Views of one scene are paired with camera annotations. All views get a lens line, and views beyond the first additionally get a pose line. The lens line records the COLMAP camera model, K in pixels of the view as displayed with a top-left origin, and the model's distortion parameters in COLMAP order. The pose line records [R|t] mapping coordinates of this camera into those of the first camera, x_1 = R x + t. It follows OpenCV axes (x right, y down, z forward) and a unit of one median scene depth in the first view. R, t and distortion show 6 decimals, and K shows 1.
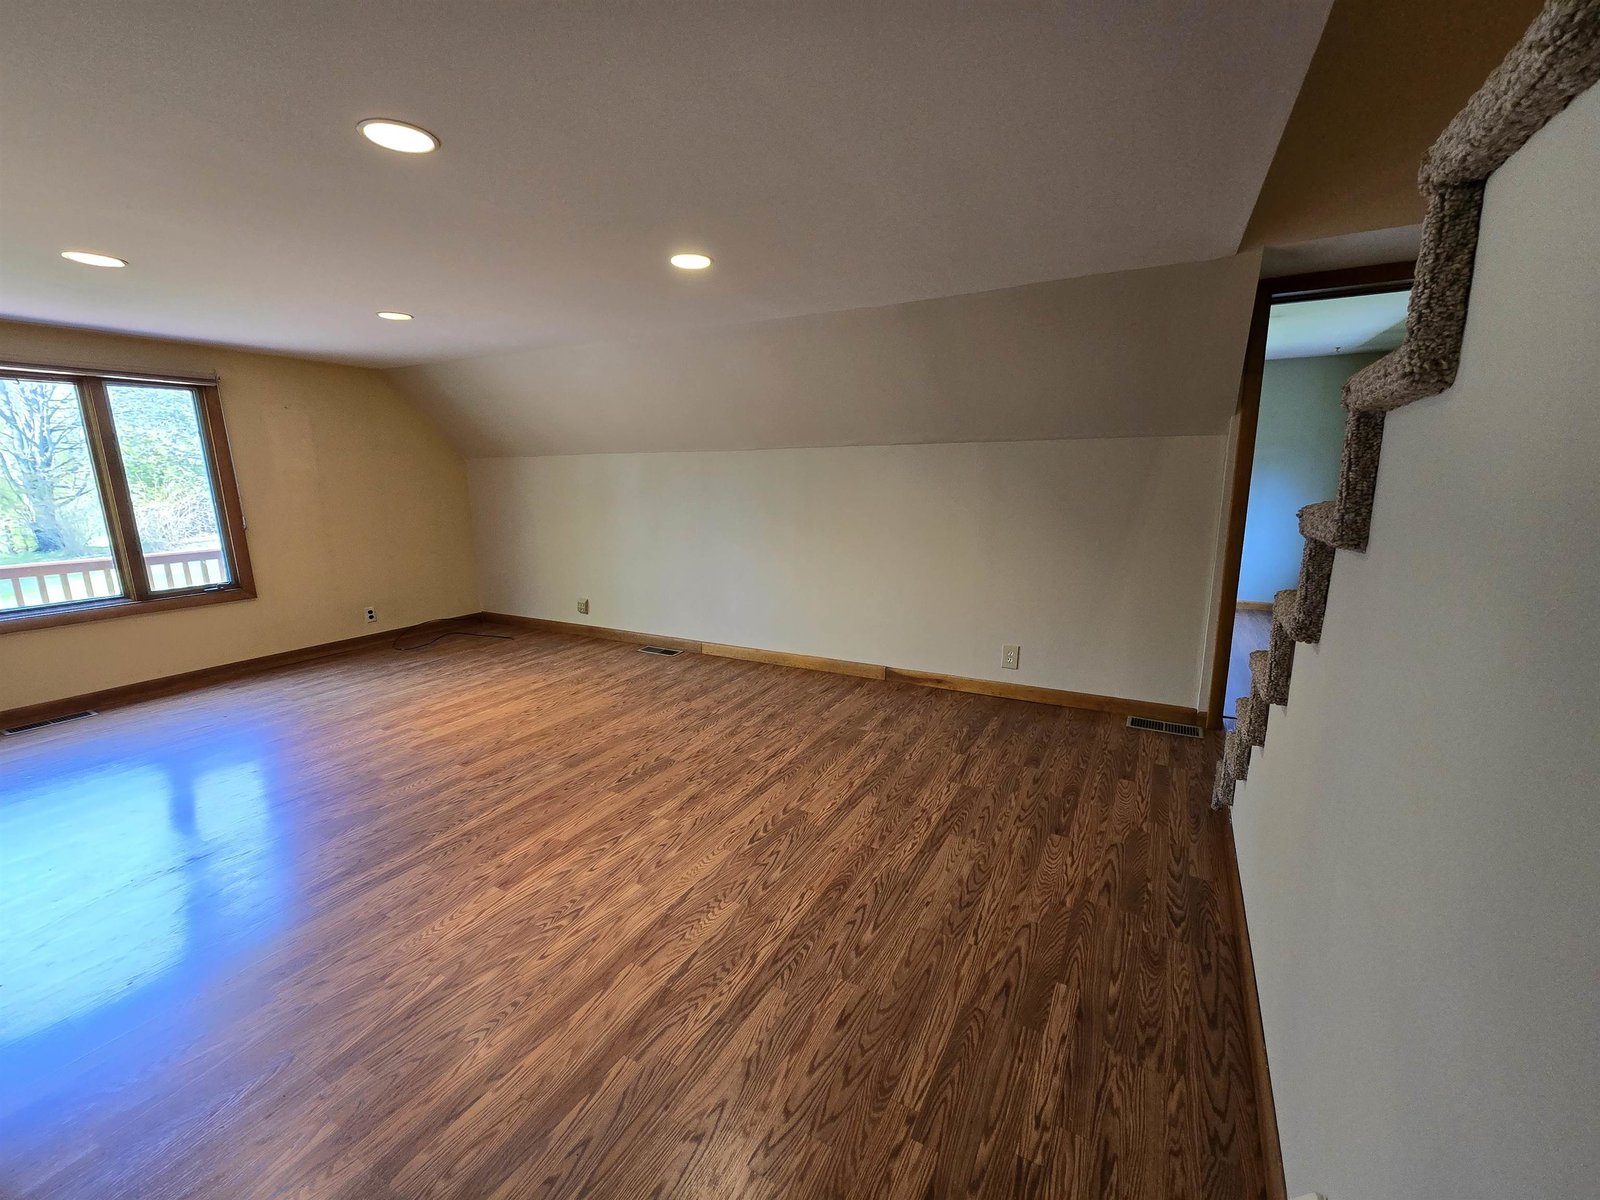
lens RADIAL K [[650.9, 0, 811.9], [0, 650.9, 602.0], [0, 0, 1]] dist [0.001069, -0.000121]
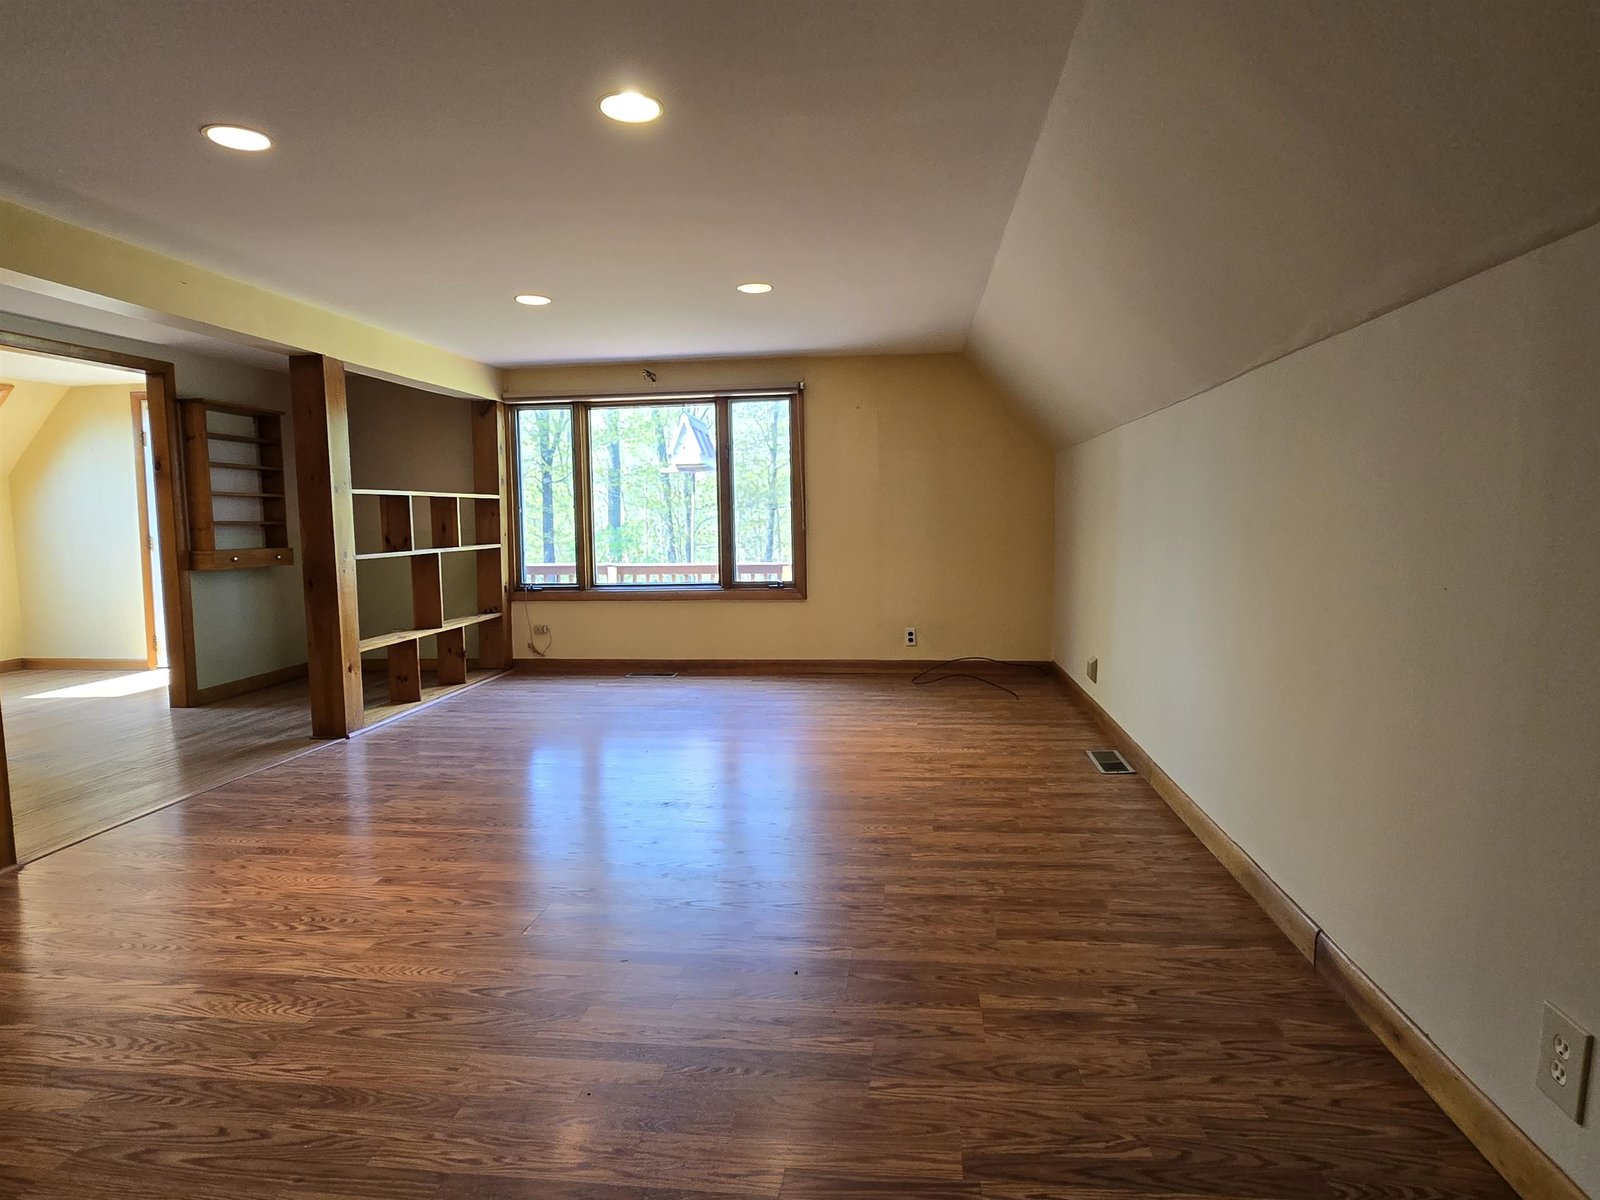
lens RADIAL K [[892.3, 0, 799.7], [0, 892.3, 617.7], [0, 0, 1]] dist [-0.002858, -0.000054]
pose [[0.374323, 0.111077, -0.920622, 0.455534], [-0.171267, 0.984001, 0.049087, -0.050014], [0.911345, 0.139298, 0.387358, 0.520481]]
